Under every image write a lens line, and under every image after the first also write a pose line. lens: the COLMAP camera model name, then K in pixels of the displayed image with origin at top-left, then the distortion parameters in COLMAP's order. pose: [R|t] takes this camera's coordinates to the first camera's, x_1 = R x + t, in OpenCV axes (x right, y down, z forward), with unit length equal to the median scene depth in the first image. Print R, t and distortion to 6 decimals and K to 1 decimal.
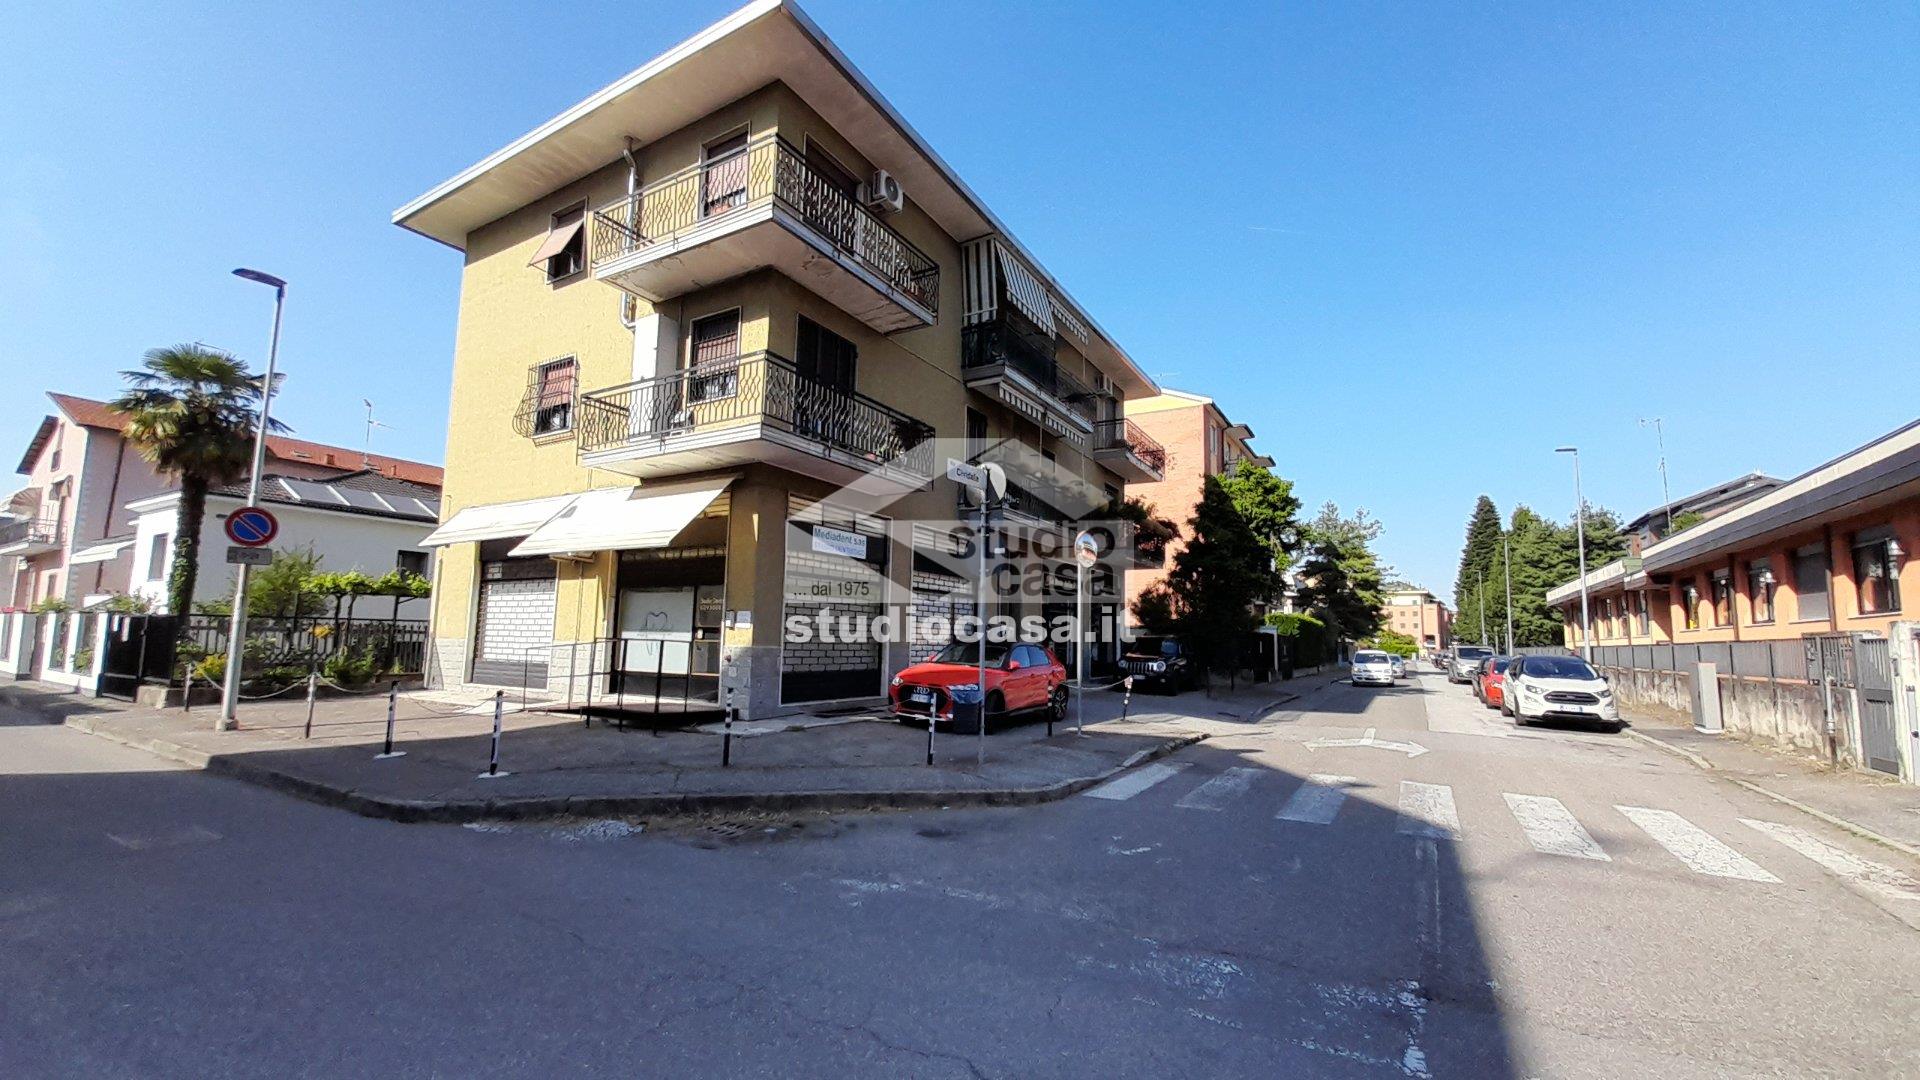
lens RADIAL K [[753.2, 0, 966.5], [0, 753.2, 552.3], [0, 0, 1]] dist [0.009676, -0.000262]
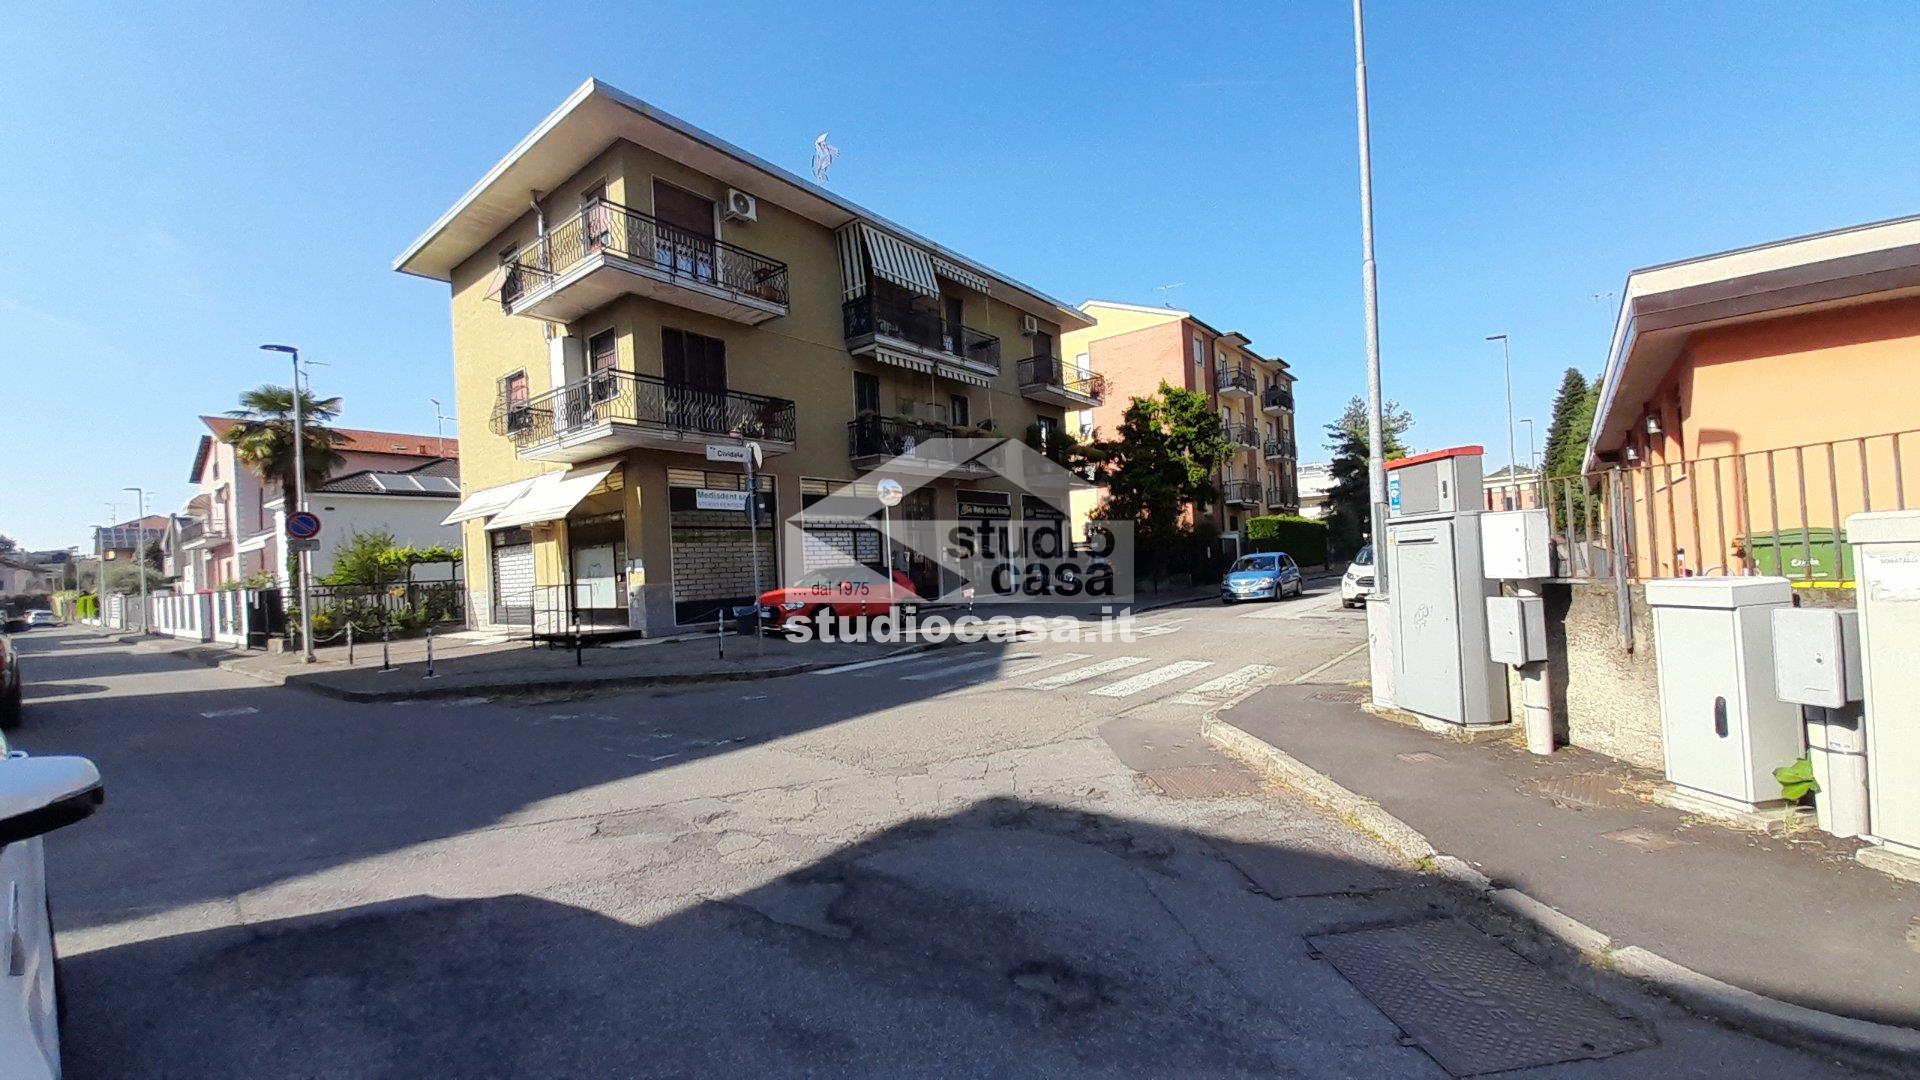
lens RADIAL K [[770.5, 0, 990.1], [0, 770.5, 549.5], [0, 0, 1]] dist [0.014546, -0.000025]
pose [[0.988707, -0.070597, -0.132194, 0.404290], [0.083421, 0.992059, 0.094127, -0.013403], [0.124499, -0.104092, 0.986745, -0.226450]]
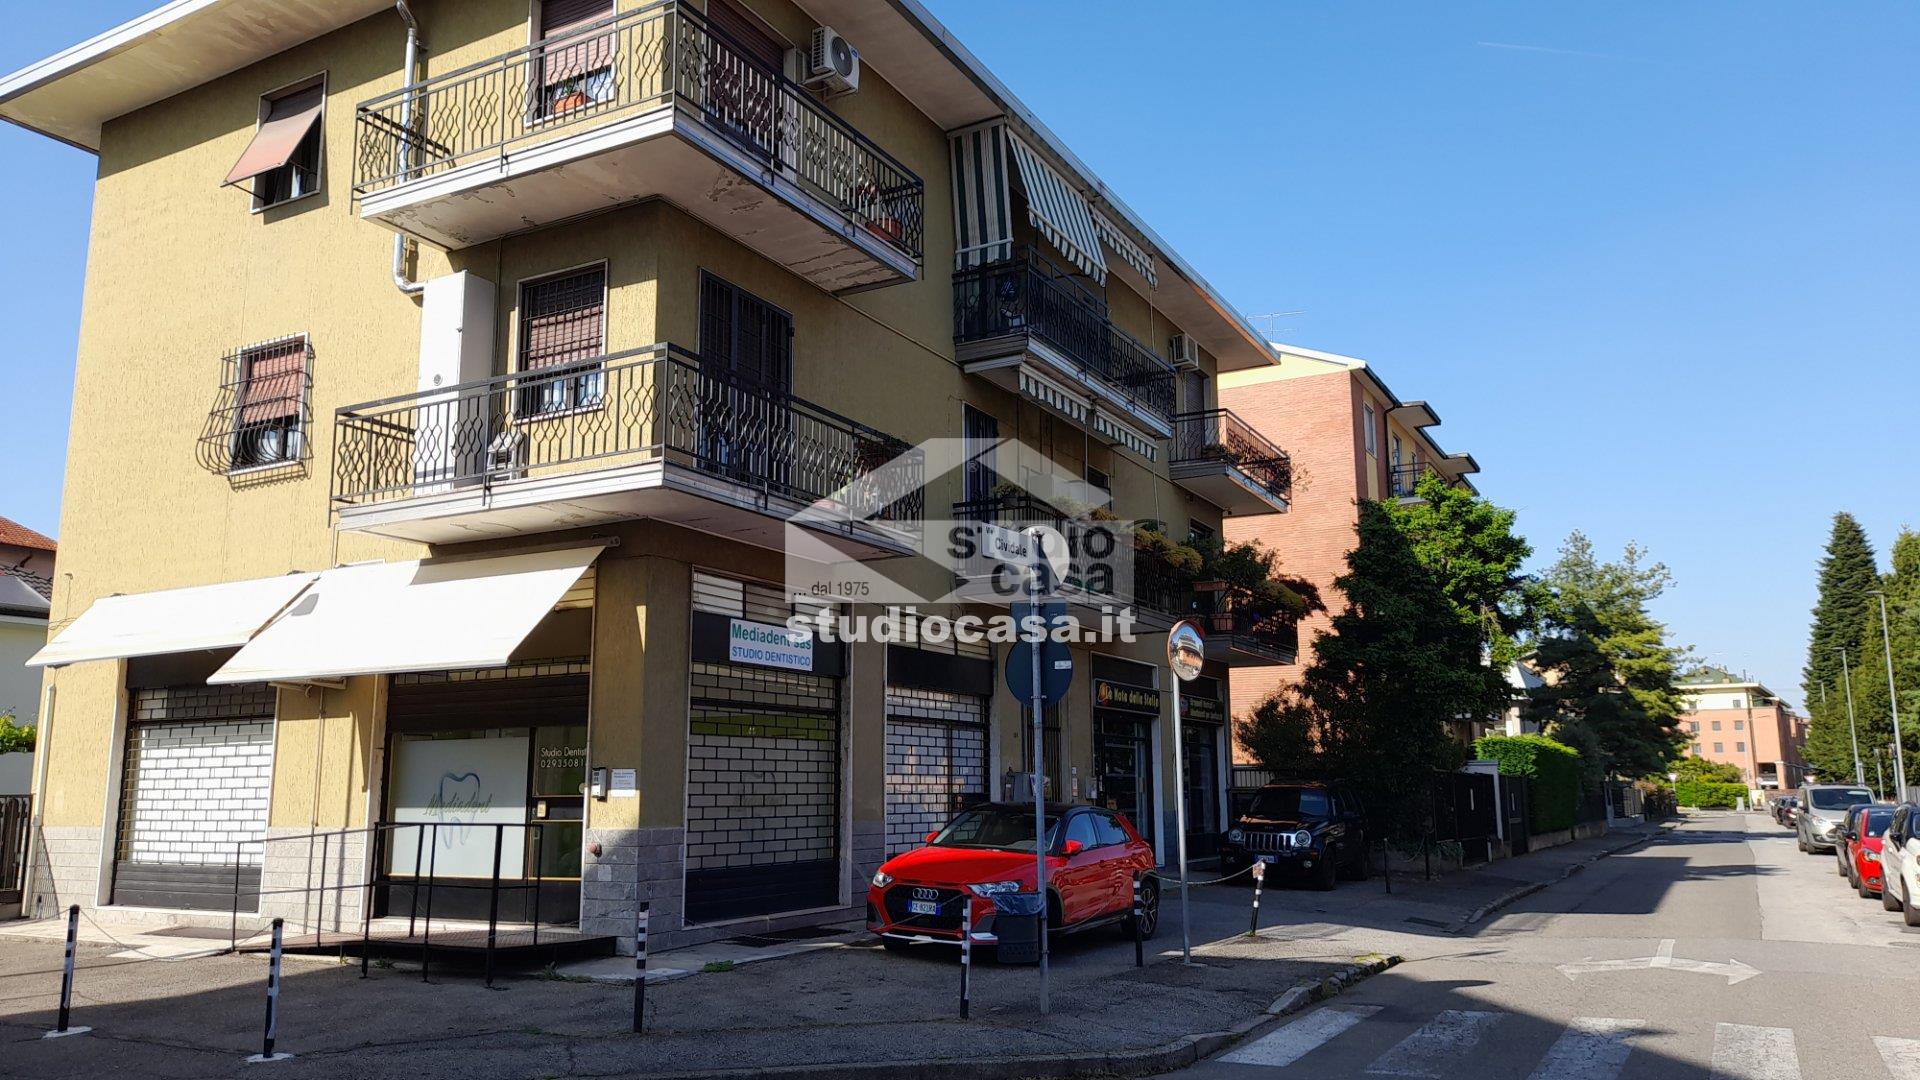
lens RADIAL K [[1397.3, 0, 960.0], [0, 1397.3, 540.0], [0, 0, 1]] dist [0.075685, -0.121554]
pose [[0.999139, -0.020111, 0.036288, -0.051523], [0.022284, 0.997920, -0.060493, -0.023377], [-0.034996, 0.061250, 0.997509, -0.102208]]
